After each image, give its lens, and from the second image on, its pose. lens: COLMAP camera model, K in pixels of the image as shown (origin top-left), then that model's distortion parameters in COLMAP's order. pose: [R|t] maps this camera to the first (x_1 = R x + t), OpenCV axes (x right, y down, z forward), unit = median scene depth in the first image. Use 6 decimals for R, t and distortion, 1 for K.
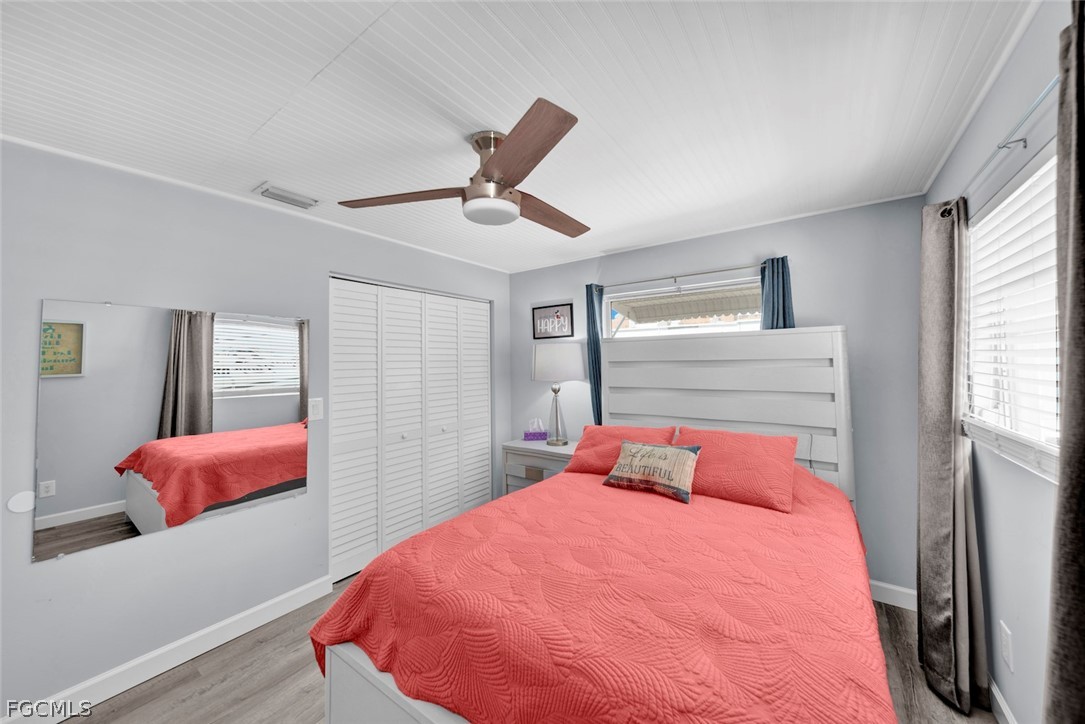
lens RADIAL K [[381.8, 0, 547.6], [0, 381.8, 352.5], [0, 0, 1]] dist [-0.000922, -0.001229]
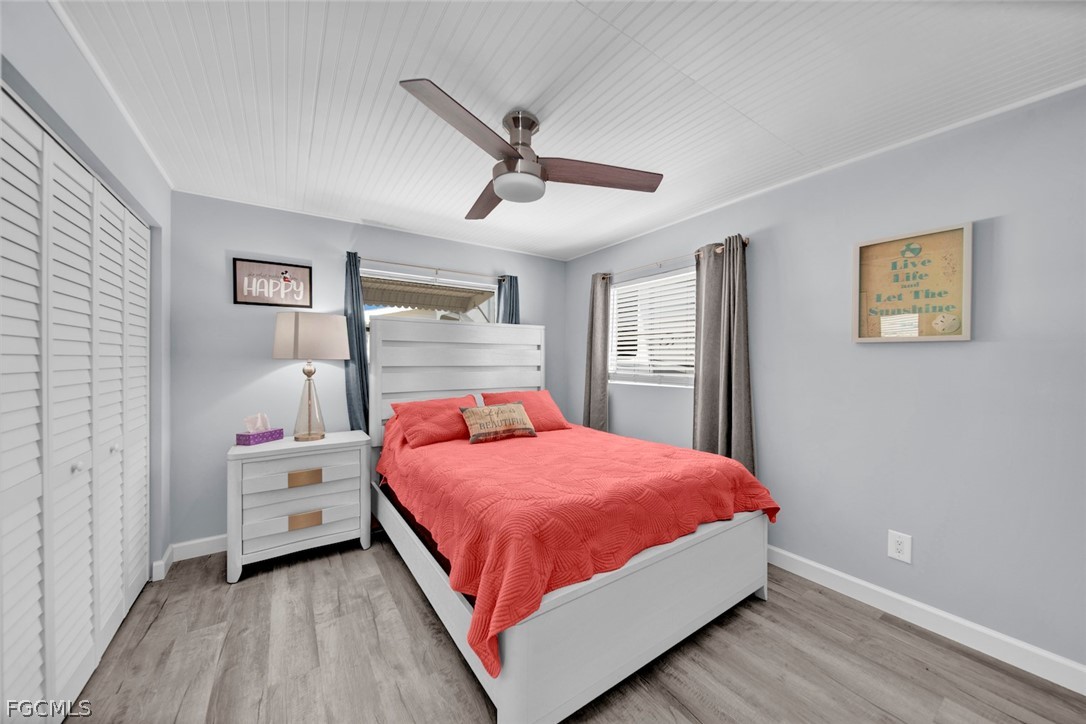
lens RADIAL K [[382.1, 0, 546.1], [0, 382.1, 365.8], [0, 0, 1]] dist [-0.000922, -0.001229]
pose [[0.358947, -0.000154, 0.933358, -0.548127], [-0.035637, 0.999269, 0.013870, 0.055935], [-0.932677, -0.038241, 0.358679, 0.249514]]
